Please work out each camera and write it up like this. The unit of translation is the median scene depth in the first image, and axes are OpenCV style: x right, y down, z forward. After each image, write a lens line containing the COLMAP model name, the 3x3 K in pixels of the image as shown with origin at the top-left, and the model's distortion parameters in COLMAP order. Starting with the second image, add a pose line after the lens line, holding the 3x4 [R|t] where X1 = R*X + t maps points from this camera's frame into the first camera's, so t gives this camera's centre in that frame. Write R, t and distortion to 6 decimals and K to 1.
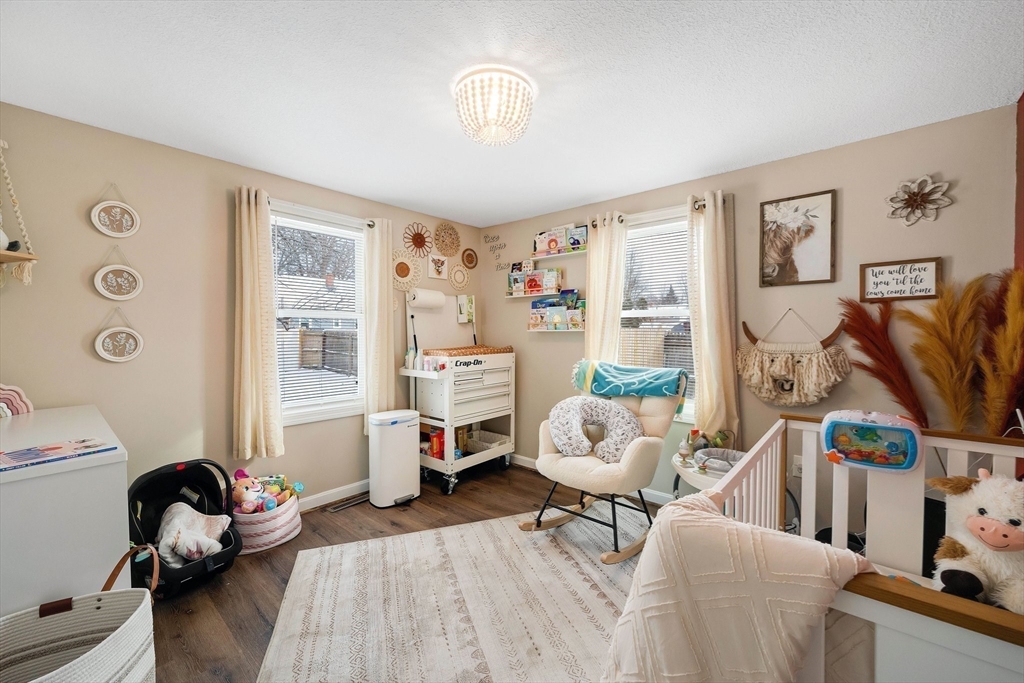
lens RADIAL K [[402.3, 0, 515.1], [0, 402.3, 338.1], [0, 0, 1]] dist [-0.002196, 0.000065]
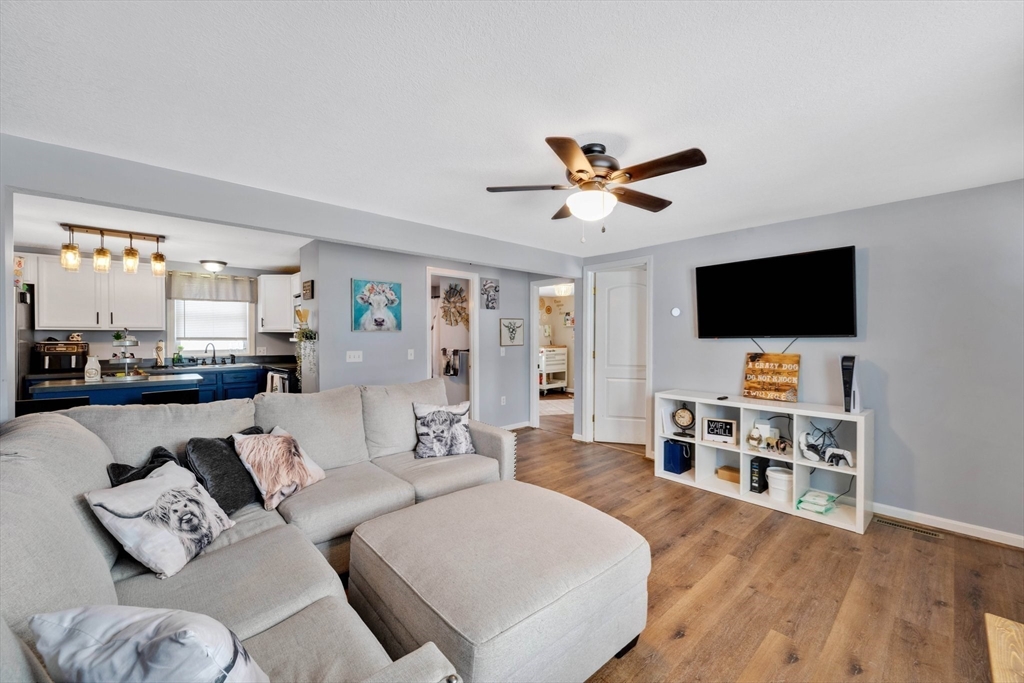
lens RADIAL K [[402.3, 0, 515.1], [0, 402.3, 338.1], [0, 0, 1]] dist [-0.002196, 0.000065]
pose [[0.992594, -0.000433, -0.121479, -0.029060], [-0.000996, 0.999931, -0.011701, 0.009197], [0.121476, 0.011735, 0.992525, -2.546001]]
